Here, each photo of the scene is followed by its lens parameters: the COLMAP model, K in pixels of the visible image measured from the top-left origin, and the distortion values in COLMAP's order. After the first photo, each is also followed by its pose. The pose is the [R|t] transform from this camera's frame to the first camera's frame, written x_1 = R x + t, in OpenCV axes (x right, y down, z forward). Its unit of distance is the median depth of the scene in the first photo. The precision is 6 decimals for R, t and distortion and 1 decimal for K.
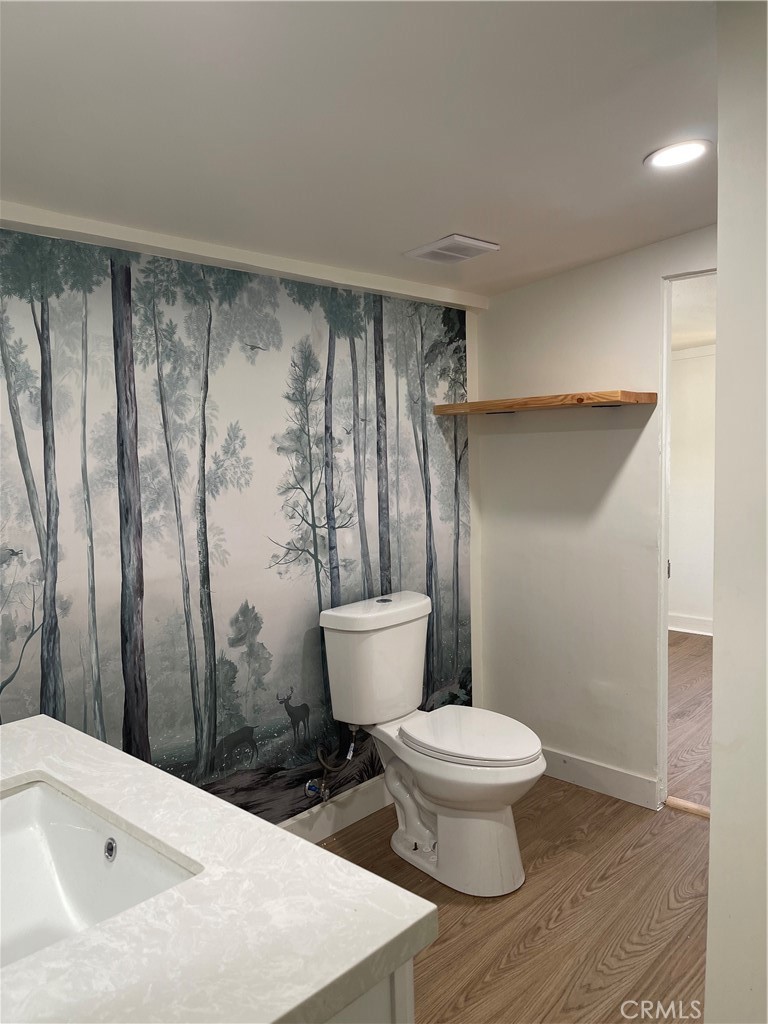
lens RADIAL K [[785.6, 0, 384.4], [0, 785.6, 515.5], [0, 0, 1]] dist [0.016268, -0.006953]
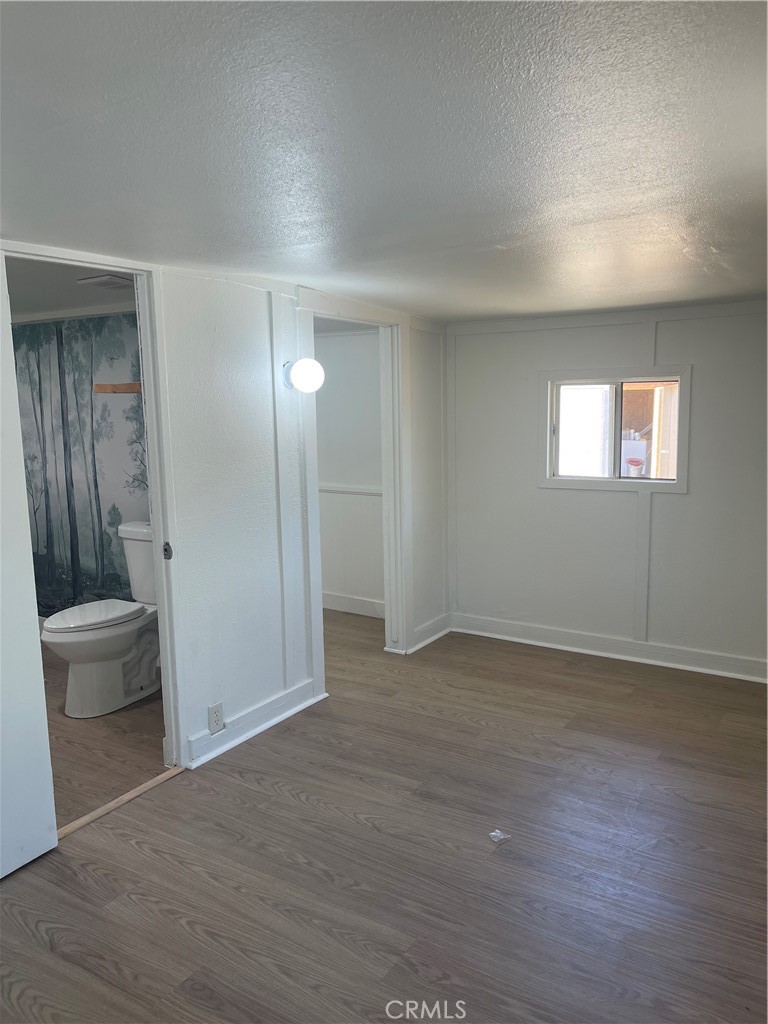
lens RADIAL K [[785.6, 0, 383.6], [0, 785.6, 510.1], [0, 0, 1]] dist [0.016268, -0.006953]
pose [[0.165793, 0.160200, -0.973061, 1.803182], [-0.079449, 0.985680, 0.148740, -0.205076], [0.982955, 0.052649, 0.176147, 1.399561]]
